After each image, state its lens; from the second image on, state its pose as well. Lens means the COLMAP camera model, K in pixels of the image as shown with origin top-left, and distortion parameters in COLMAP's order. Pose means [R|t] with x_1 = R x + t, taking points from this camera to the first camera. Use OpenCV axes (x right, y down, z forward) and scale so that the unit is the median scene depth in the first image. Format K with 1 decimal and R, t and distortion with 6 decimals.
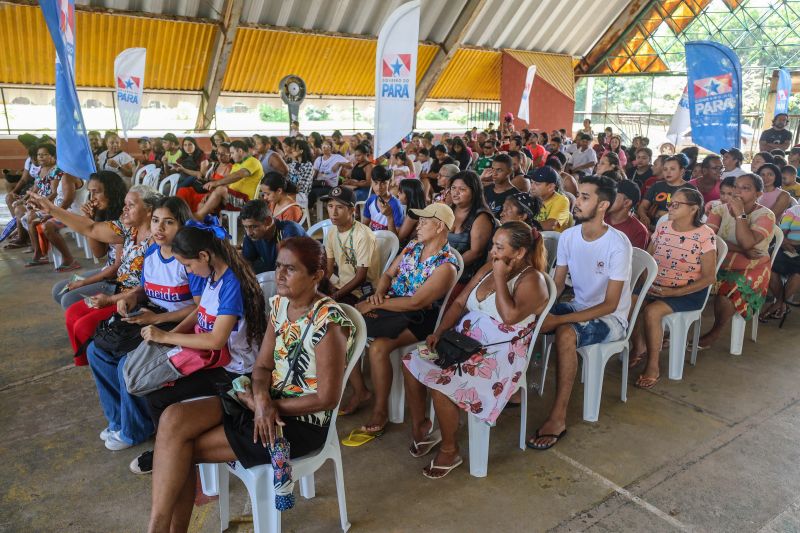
lens RADIAL K [[558.9, 0, 411.4], [0, 558.9, 267.5], [0, 0, 1]] dist [0.009176, 0.015912]
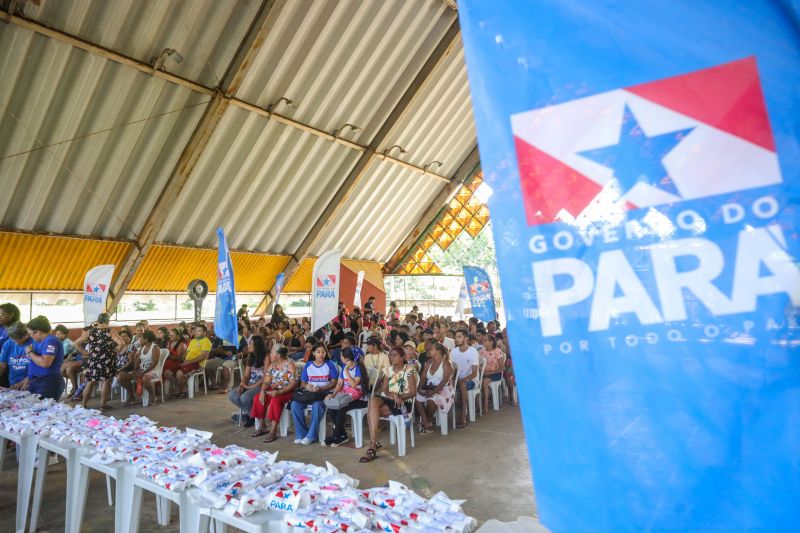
lens RADIAL K [[566.5, 0, 404.0], [0, 566.5, 264.2], [0, 0, 1]] dist [0.000711, 0.001225]
pose [[0.927776, 0.003178, 0.373124, -0.247461], [0.117527, 0.946579, -0.300293, 0.086501], [-0.354146, 0.322456, 0.877840, -0.368457]]
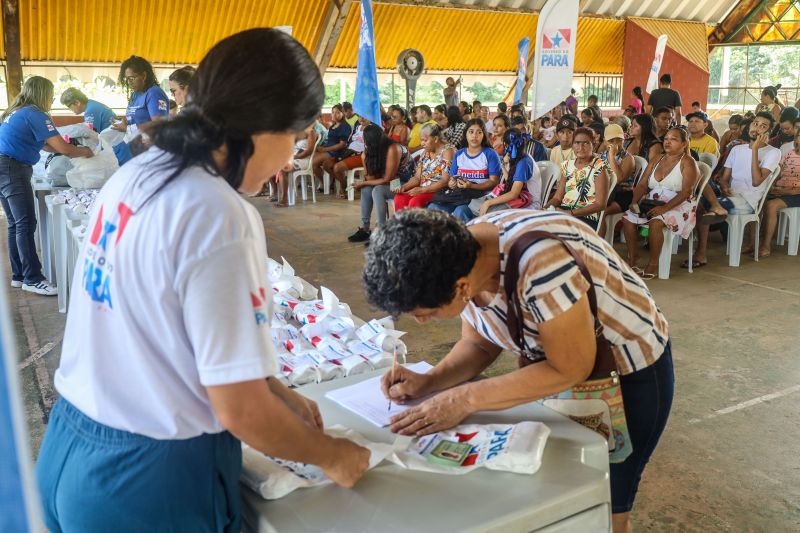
lens RADIAL K [[787.2, 0, 401.6], [0, 787.2, 277.8], [0, 0, 1]] dist [0.004032, 0.000000]
pose [[0.996656, 0.009243, -0.081190, -0.107960], [-0.013038, 0.998841, -0.046334, 0.108787], [0.080668, 0.047238, 0.995621, -0.319921]]
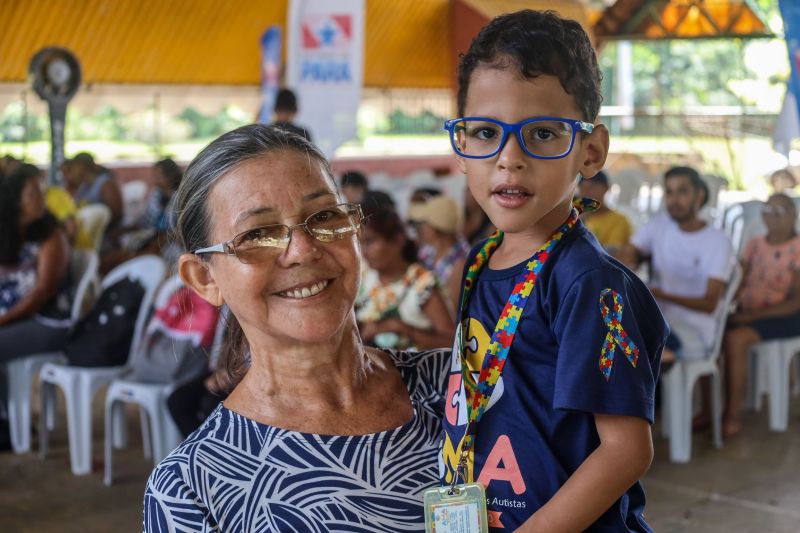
lens RADIAL K [[1447.2, 0, 415.4], [0, 1447.2, 271.6], [0, 0, 1]] dist [0.019881, 0.000000]
pose [[0.987314, -0.035178, 0.154834, -0.096139], [0.060958, 0.984399, -0.165051, 0.085267], [-0.146613, 0.172396, 0.974056, -0.265232]]
